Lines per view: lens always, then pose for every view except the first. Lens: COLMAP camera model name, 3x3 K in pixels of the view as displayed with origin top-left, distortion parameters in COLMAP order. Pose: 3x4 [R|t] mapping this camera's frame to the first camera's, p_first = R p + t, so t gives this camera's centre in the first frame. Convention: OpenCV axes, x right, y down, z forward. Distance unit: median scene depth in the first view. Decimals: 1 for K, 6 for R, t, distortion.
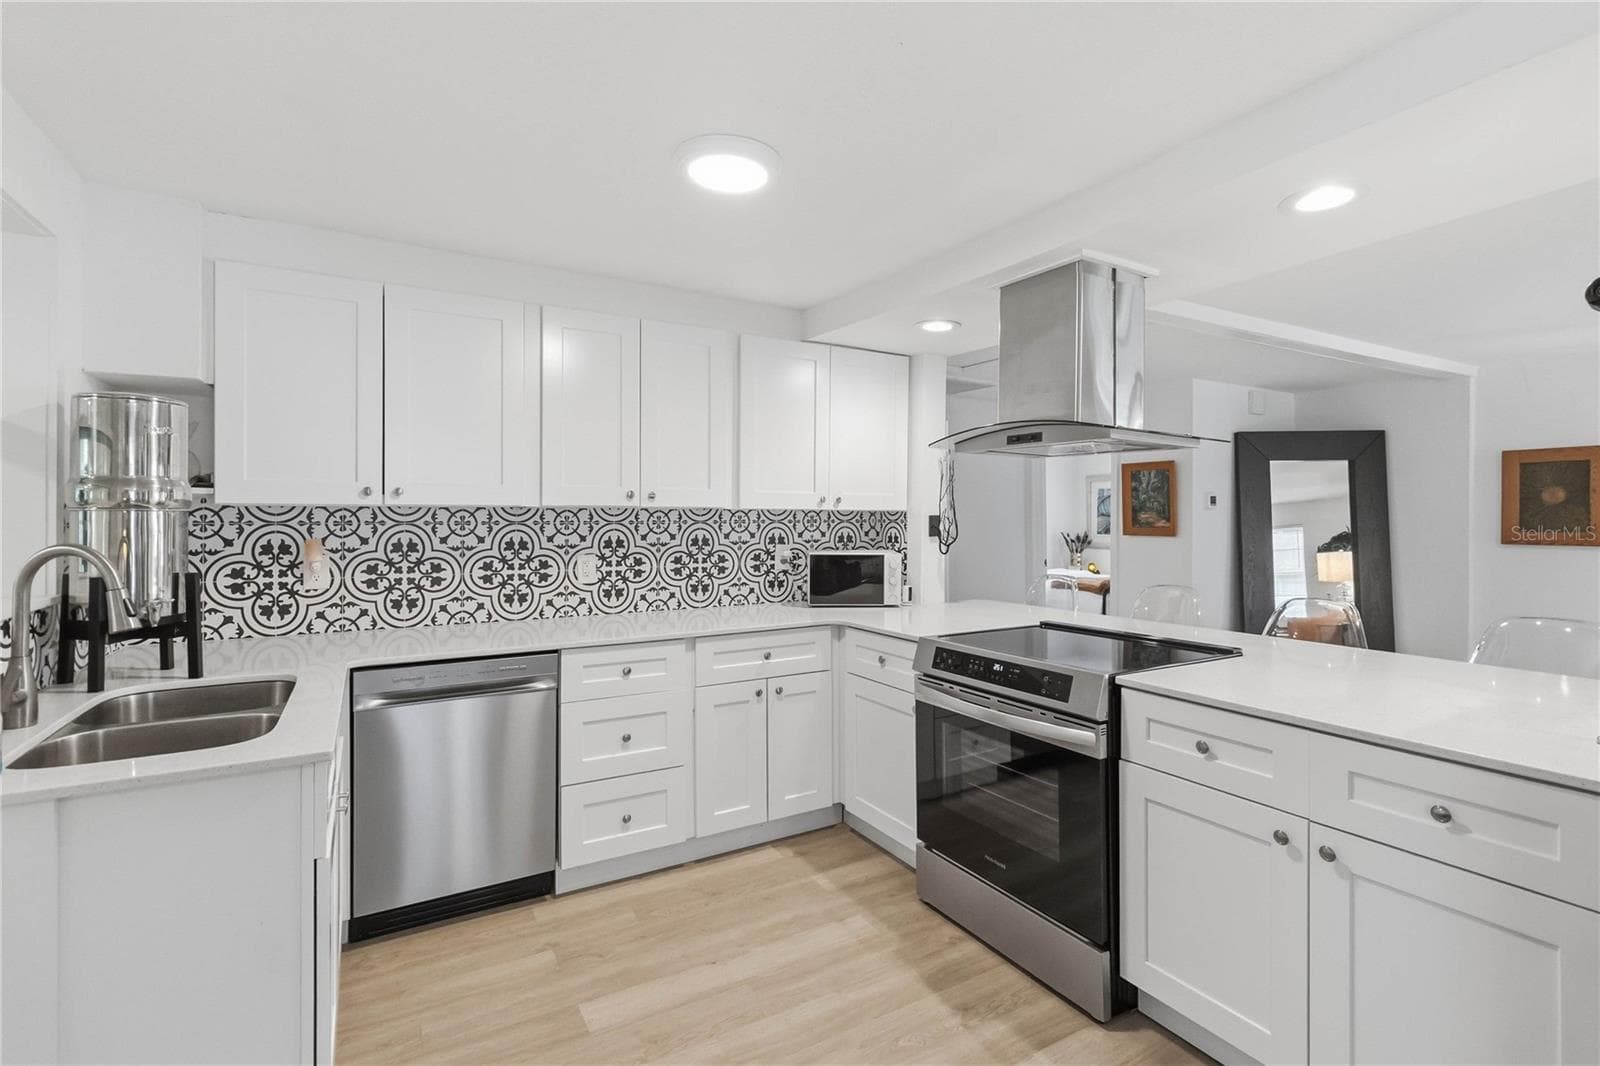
lens RADIAL K [[741.1, 0, 802.0], [0, 741.1, 521.2], [0, 0, 1]] dist [-0.001777, 0.000262]
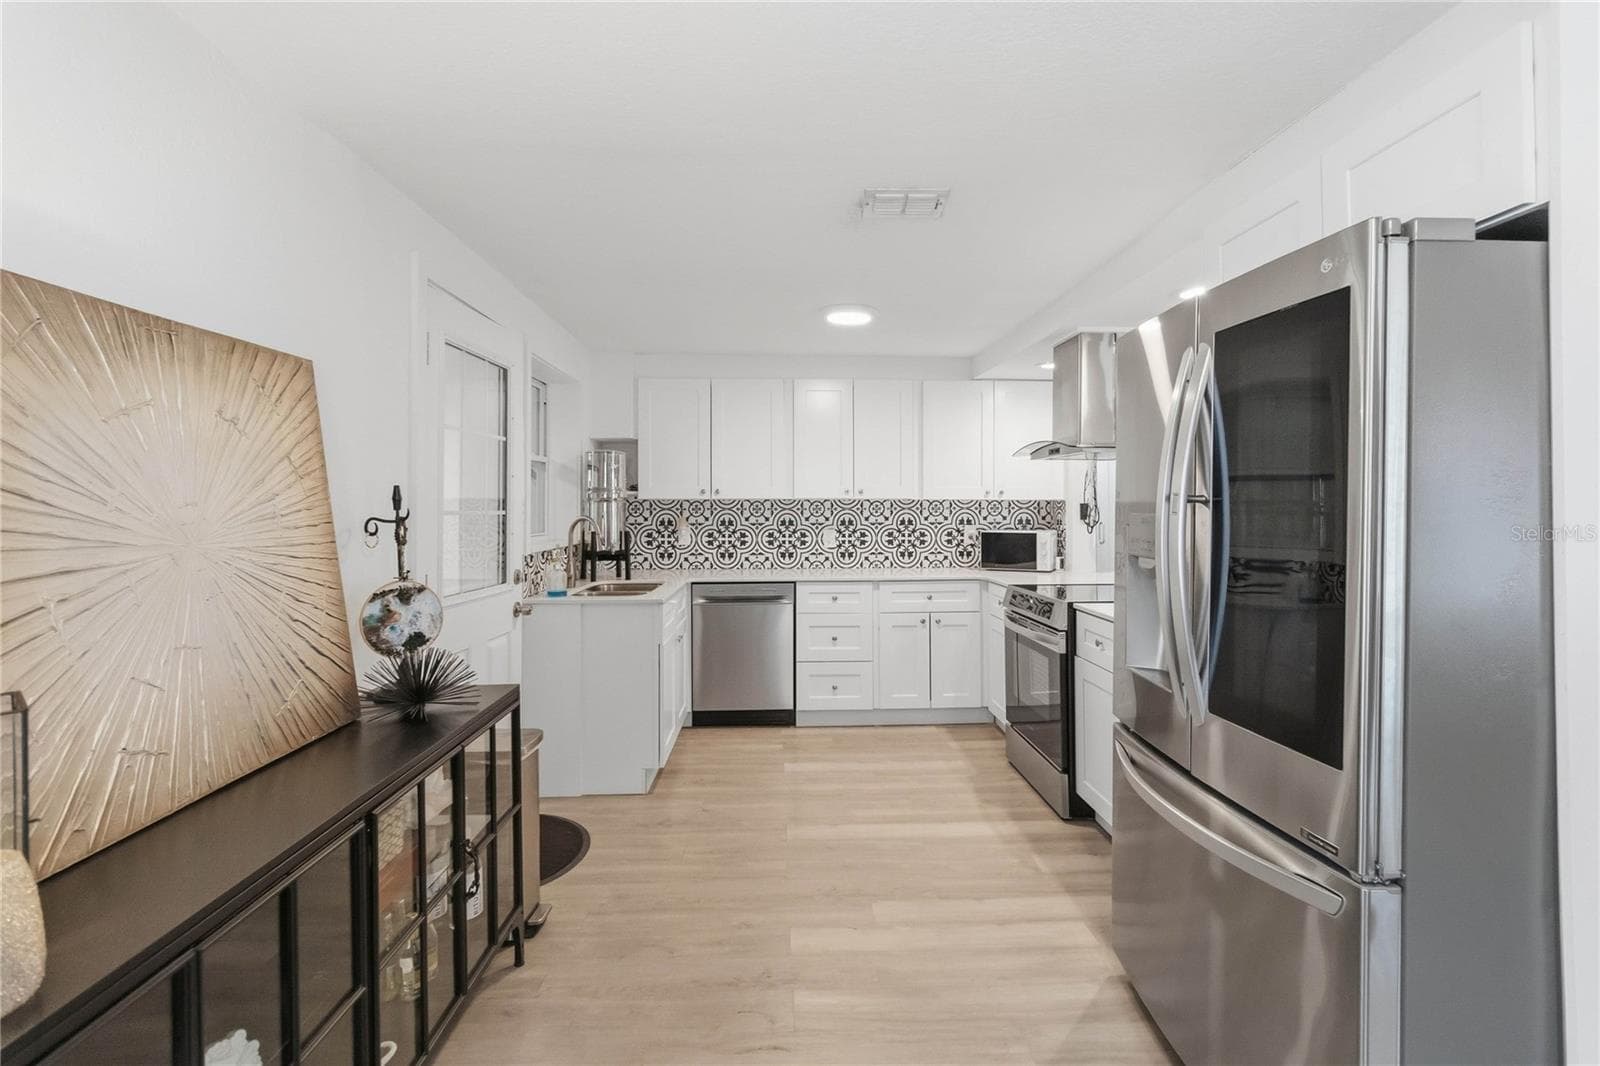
lens RADIAL K [[741.1, 0, 802.0], [0, 741.1, 521.2], [0, 0, 1]] dist [-0.001777, 0.000262]
pose [[0.880741, 0.006347, -0.473556, 0.459091], [-0.000576, 0.999924, 0.012330, 0.009680], [0.473598, -0.010587, 0.880677, -0.467235]]
